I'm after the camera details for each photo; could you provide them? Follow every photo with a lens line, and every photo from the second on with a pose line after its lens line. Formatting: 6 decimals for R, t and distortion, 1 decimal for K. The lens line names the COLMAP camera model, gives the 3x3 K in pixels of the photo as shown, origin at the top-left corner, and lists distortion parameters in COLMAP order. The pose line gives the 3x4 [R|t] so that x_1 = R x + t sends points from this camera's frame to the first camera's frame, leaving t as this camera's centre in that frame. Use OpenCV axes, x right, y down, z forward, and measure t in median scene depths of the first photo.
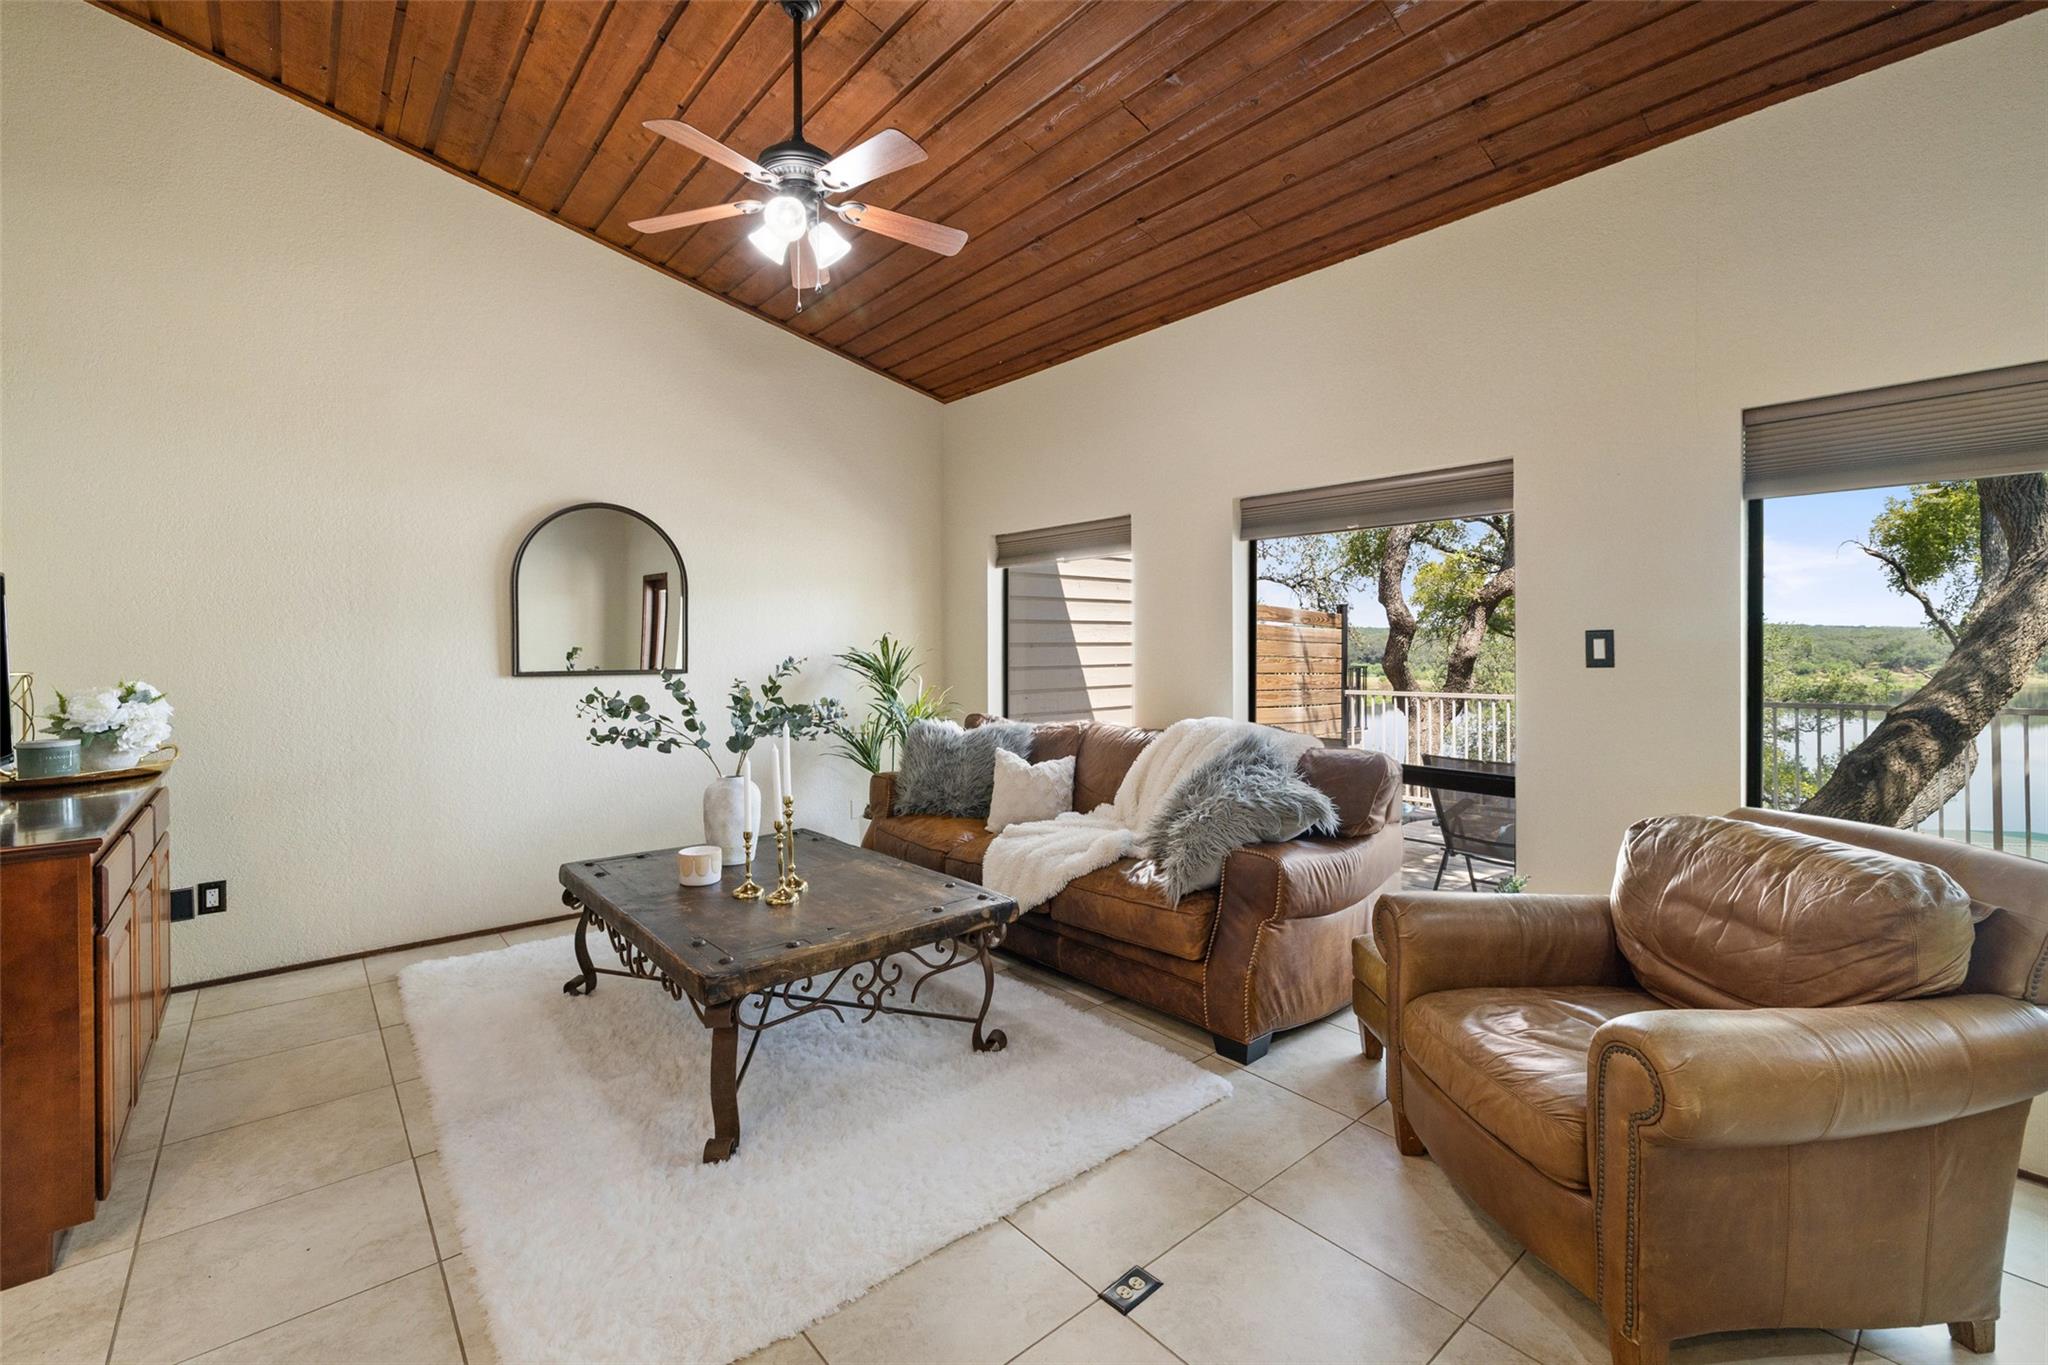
lens RADIAL K [[875.3, 0, 1019.7], [0, 875.3, 651.7], [0, 0, 1]] dist [0.001533, 0.000537]
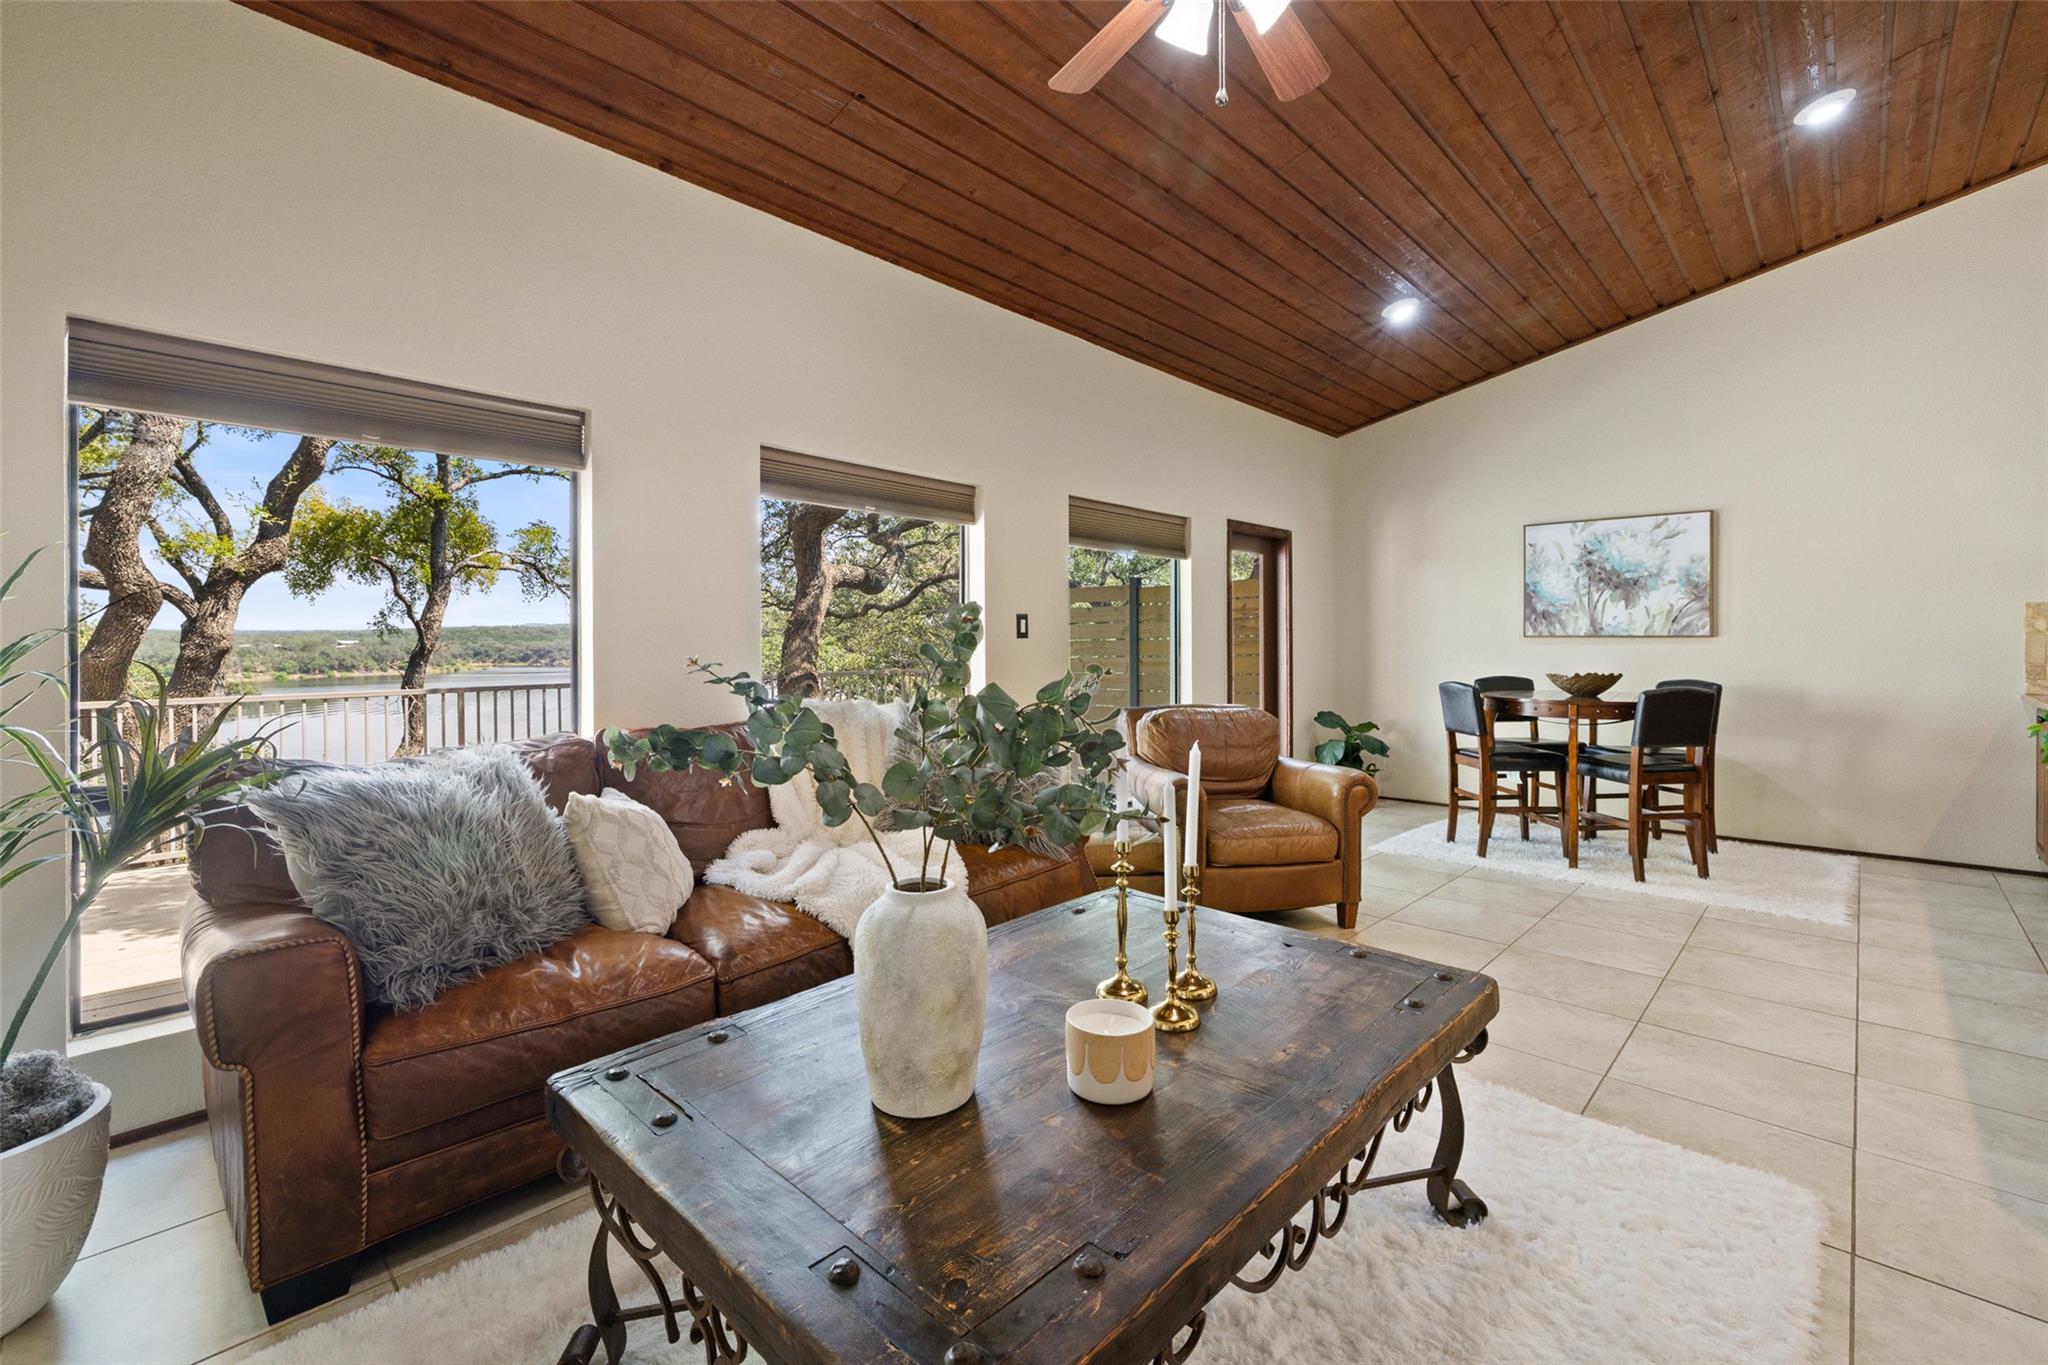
lens RADIAL K [[875.3, 0, 1025.0], [0, 875.3, 647.7], [0, 0, 1]] dist [0.001533, 0.000537]
pose [[-0.104031, 0.003005, 0.994569, -0.826789], [0.008081, 0.999965, -0.002176, 0.037050], [-0.994541, 0.007811, -0.104052, 1.096542]]
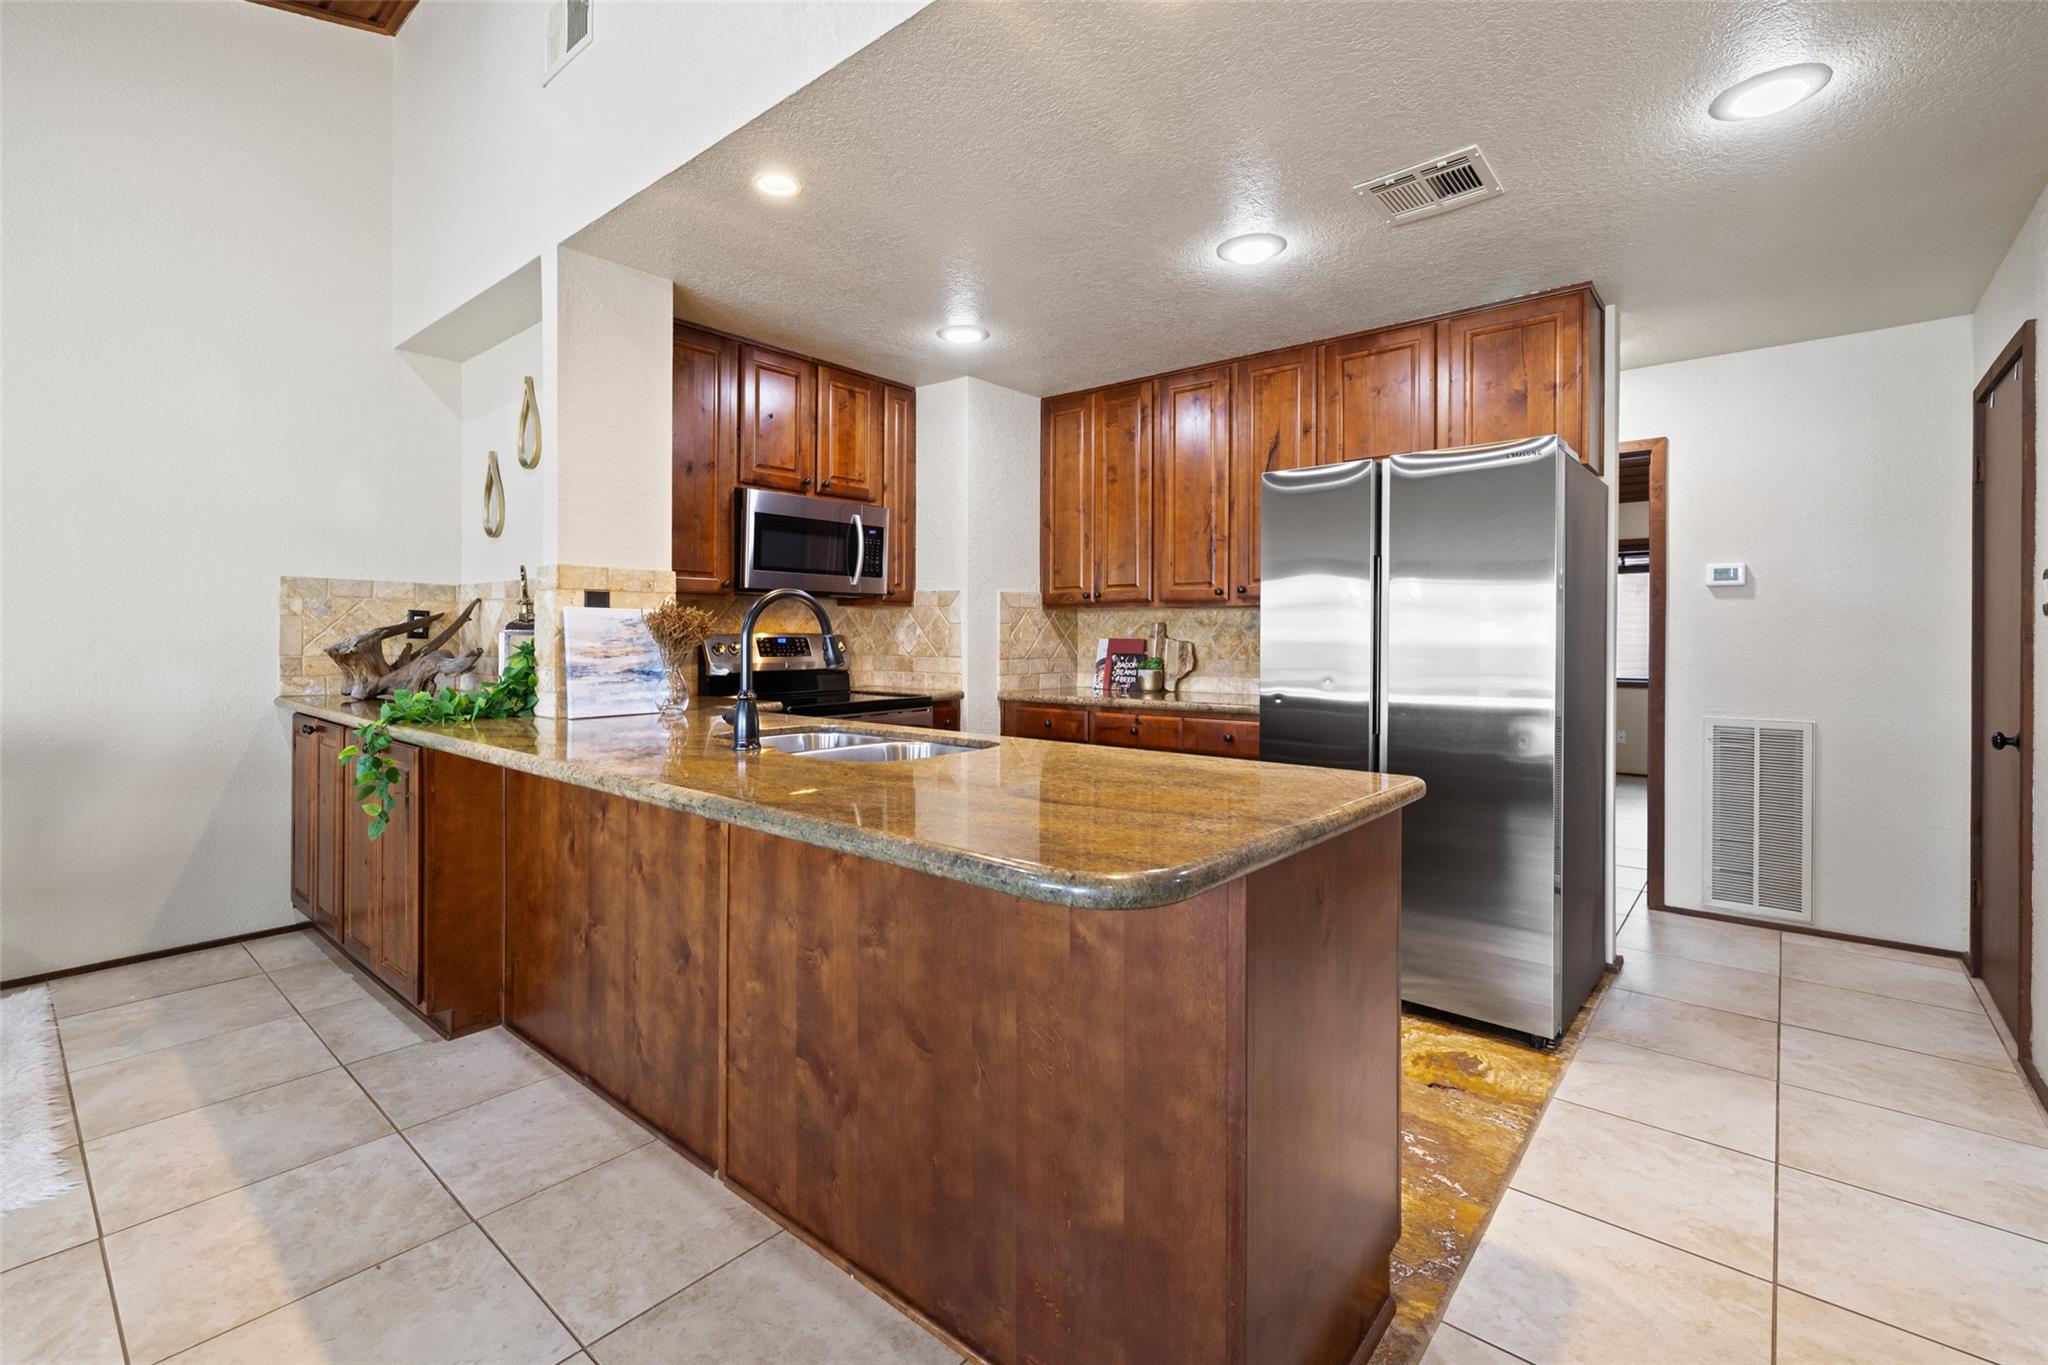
lens RADIAL K [[875.3, 0, 1019.0], [0, 875.3, 656.9], [0, 0, 1]] dist [0.001533, 0.000537]
pose [[-0.986471, 0.004576, -0.163871, -0.271050], [0.000054, 0.999619, 0.027594, 0.043501], [0.163935, 0.027212, -0.986096, 0.517420]]
